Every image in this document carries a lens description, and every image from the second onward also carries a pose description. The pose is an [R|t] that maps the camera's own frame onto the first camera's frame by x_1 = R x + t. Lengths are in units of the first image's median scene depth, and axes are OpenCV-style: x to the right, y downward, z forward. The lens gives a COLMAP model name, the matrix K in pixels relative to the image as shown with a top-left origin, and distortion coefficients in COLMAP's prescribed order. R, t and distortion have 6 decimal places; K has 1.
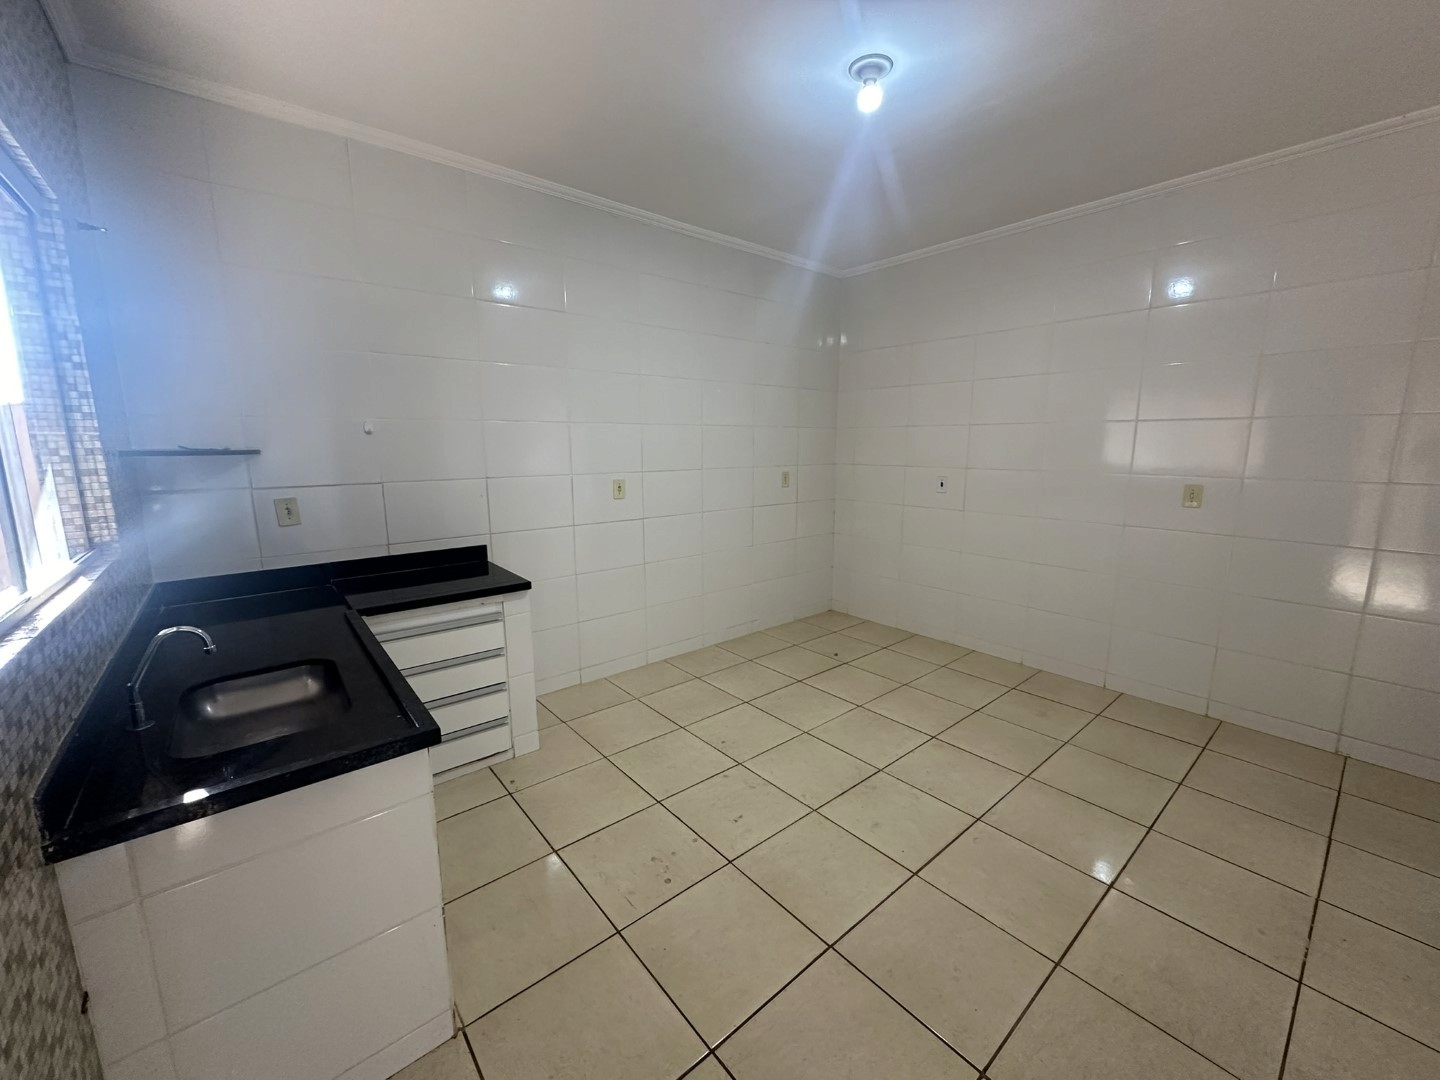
lens RADIAL K [[571.6, 0, 720.2], [0, 571.6, 539.2], [0, 0, 1]] dist [0.001330, 0.000106]
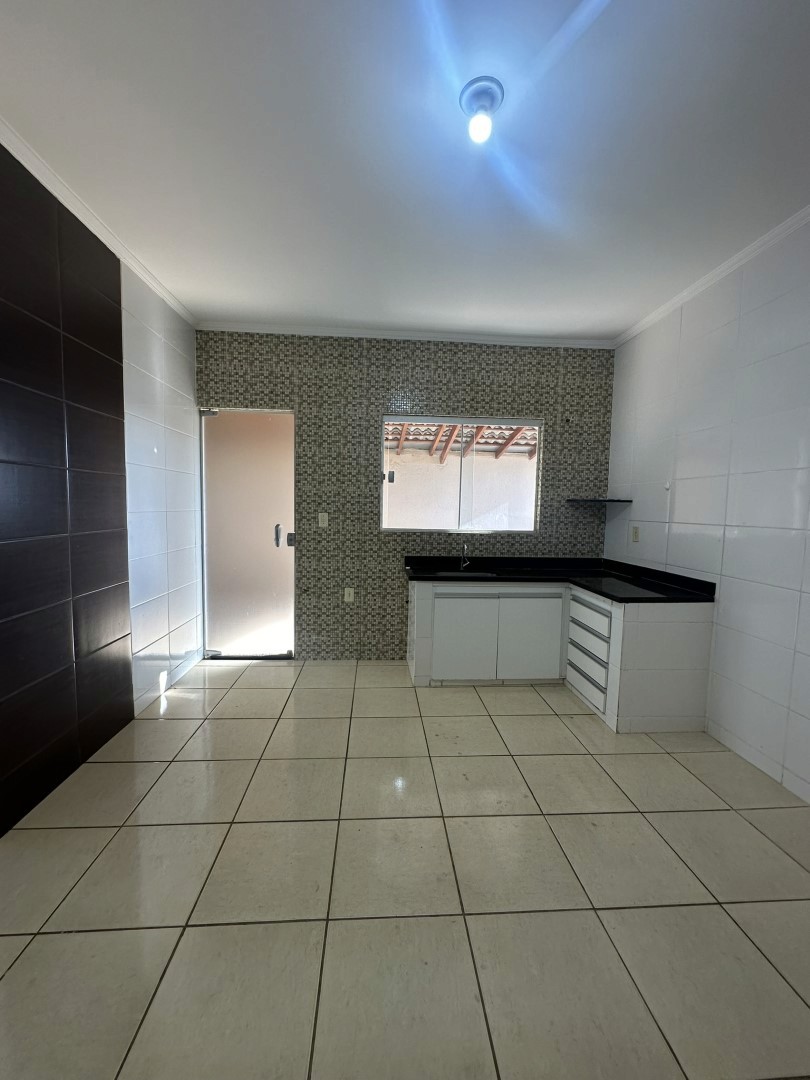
lens RADIAL K [[428.7, 0, 404.8], [0, 428.7, 539.0], [0, 0, 1]] dist [0.001330, 0.000106]
pose [[-0.589871, 0.058958, -0.805342, 0.783656], [-0.148436, 0.972419, 0.179911, -0.168691], [0.793737, 0.225666, -0.564851, 1.191862]]
